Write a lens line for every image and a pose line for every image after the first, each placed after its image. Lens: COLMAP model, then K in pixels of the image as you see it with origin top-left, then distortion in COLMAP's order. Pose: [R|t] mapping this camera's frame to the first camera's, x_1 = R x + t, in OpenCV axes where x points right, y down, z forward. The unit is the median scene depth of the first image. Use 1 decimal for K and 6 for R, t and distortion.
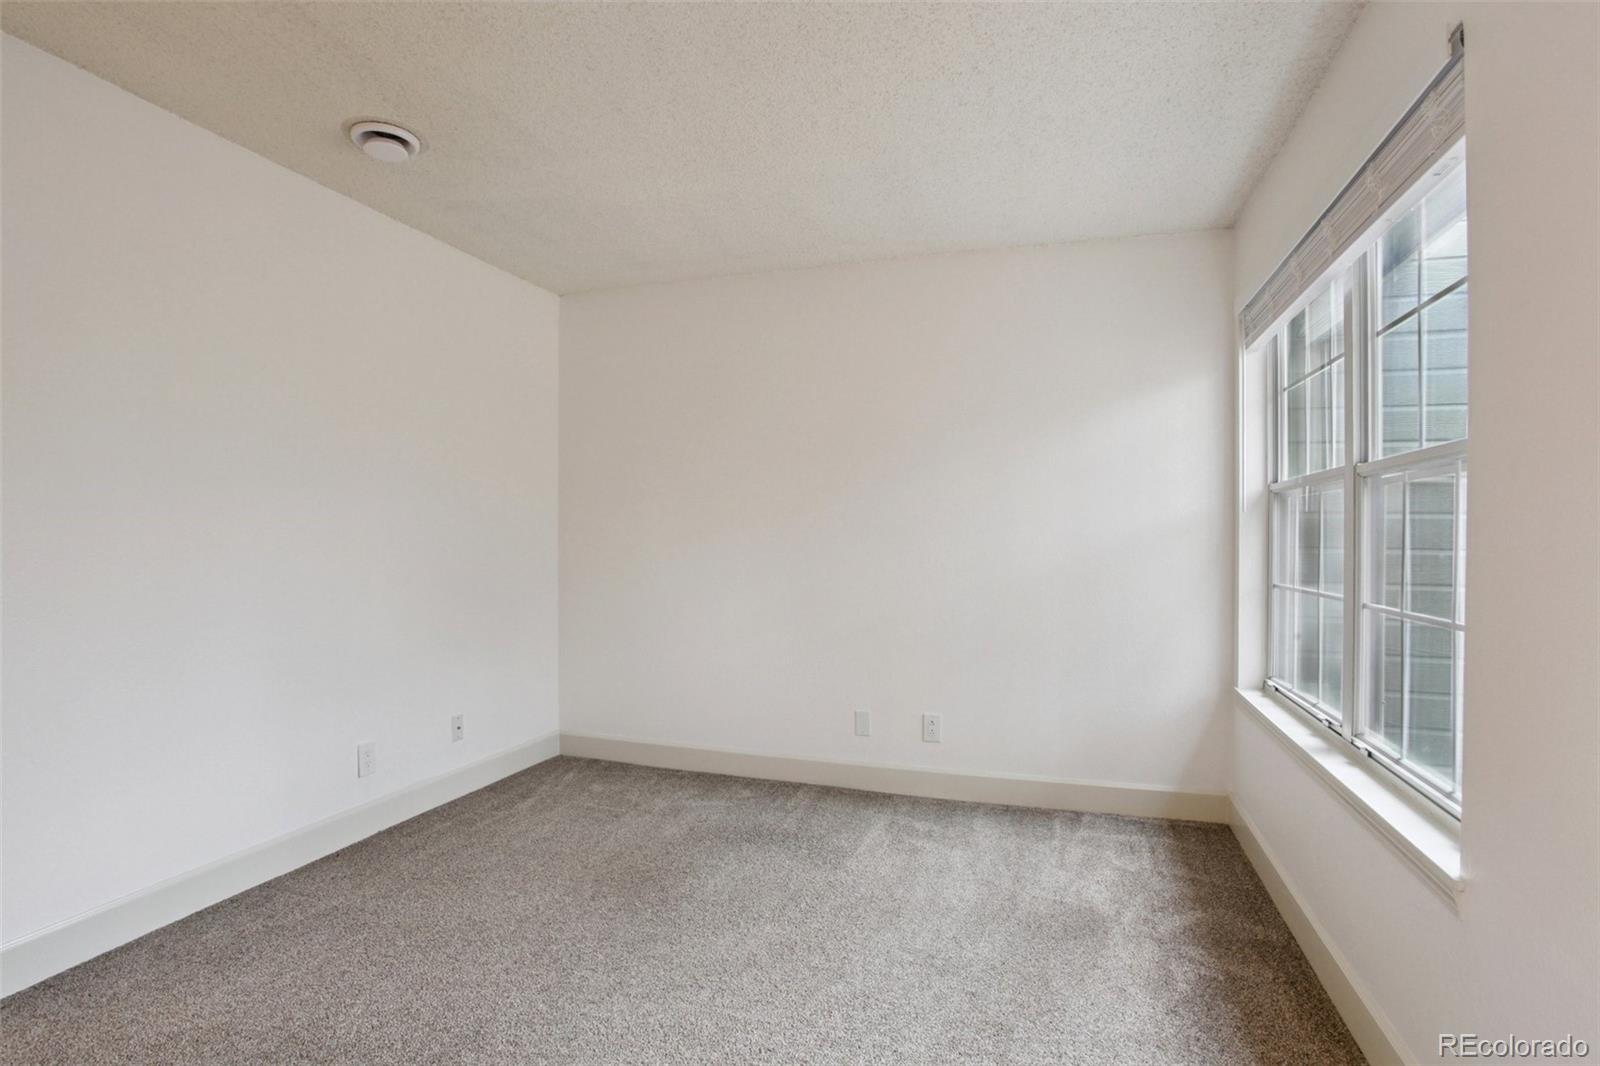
lens RADIAL K [[791.4, 0, 787.6], [0, 791.4, 524.3], [0, 0, 1]] dist [-0.066084, 0.031137]
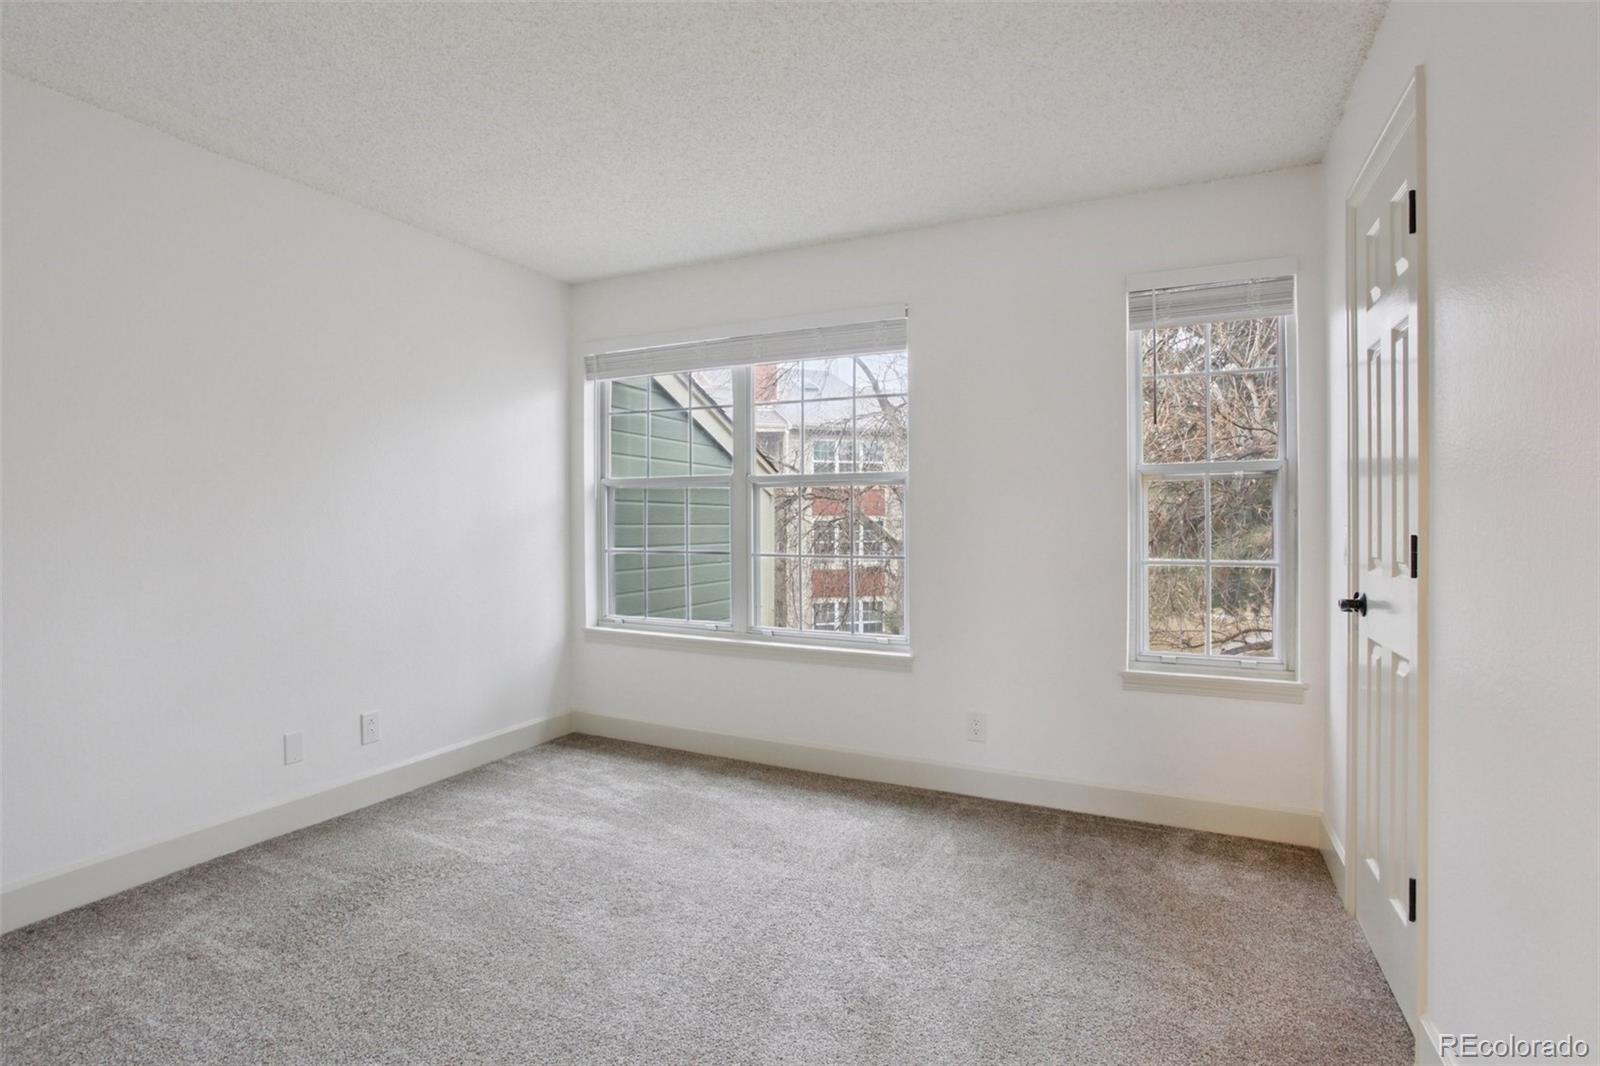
lens RADIAL K [[791.4, 0, 787.8], [0, 791.4, 530.1], [0, 0, 1]] dist [-0.066084, 0.031137]
pose [[0.116011, -0.014142, 0.993147, -0.710571], [-0.017495, 0.999714, 0.016279, 0.010366], [-0.993094, -0.019263, 0.115731, 0.470279]]
